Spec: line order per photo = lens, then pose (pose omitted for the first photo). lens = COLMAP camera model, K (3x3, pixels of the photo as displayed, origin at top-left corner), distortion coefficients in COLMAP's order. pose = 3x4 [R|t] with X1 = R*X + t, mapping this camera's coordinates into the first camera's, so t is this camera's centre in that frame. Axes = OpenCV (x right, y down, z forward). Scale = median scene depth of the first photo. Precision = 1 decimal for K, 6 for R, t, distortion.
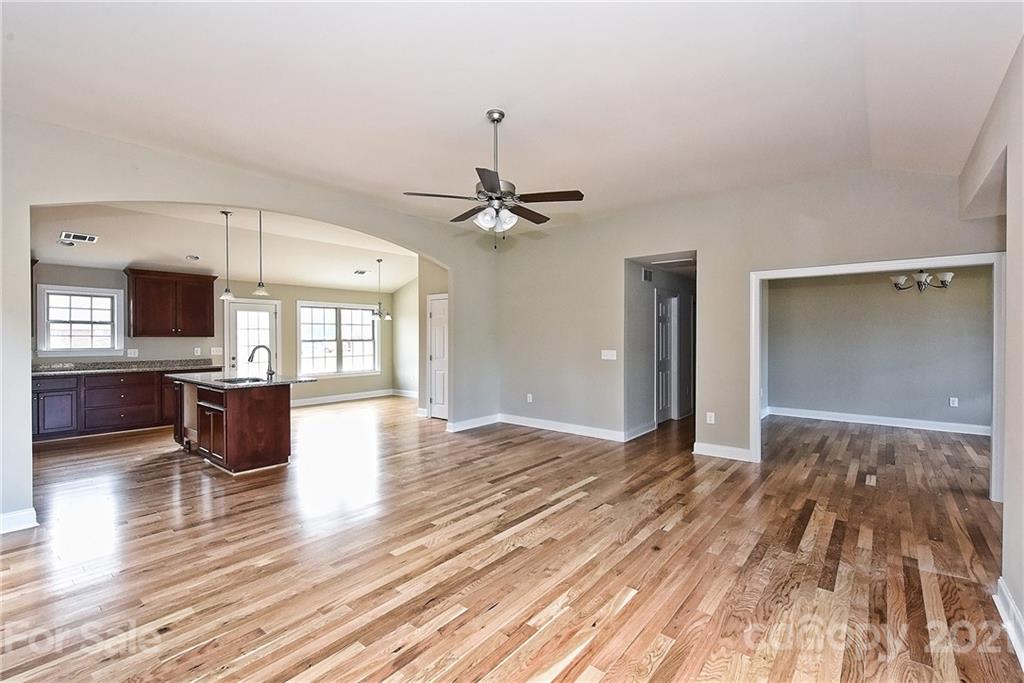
lens RADIAL K [[453.1, 0, 515.3], [0, 453.1, 344.2], [0, 0, 1]] dist [0.000474, -0.000680]
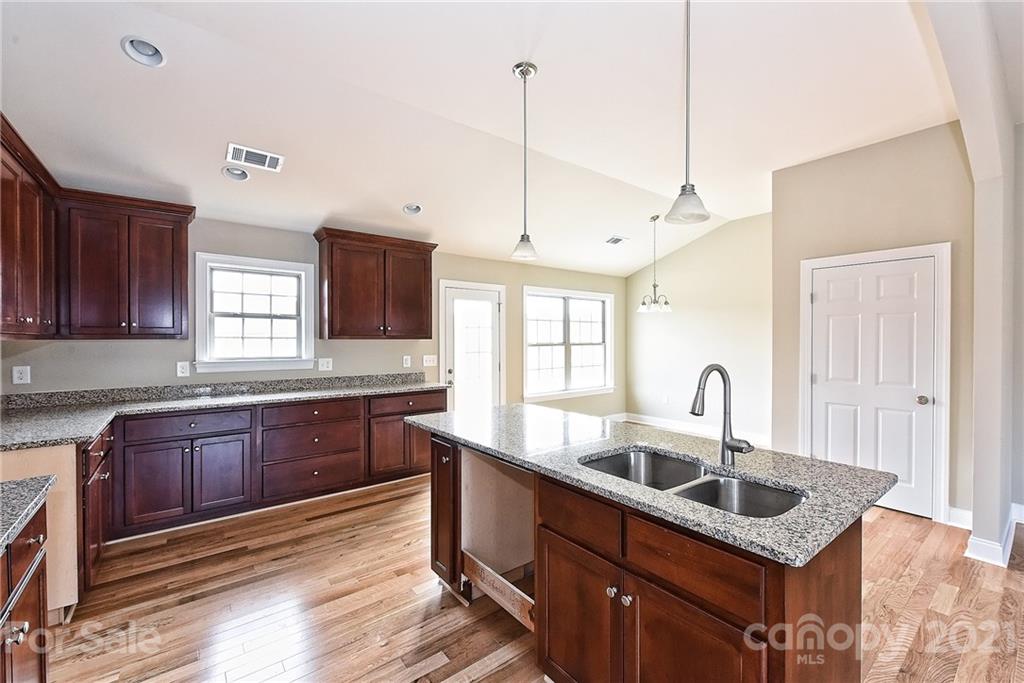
lens RADIAL K [[426.4, 0, 510.0], [0, 426.4, 346.2], [0, 0, 1]] dist [0.001604, 0.000217]
pose [[0.974722, 0.002717, -0.223407, -0.465992], [-0.002772, 0.999996, 0.000067, -0.007182], [0.223406, 0.000554, 0.974725, 0.482954]]
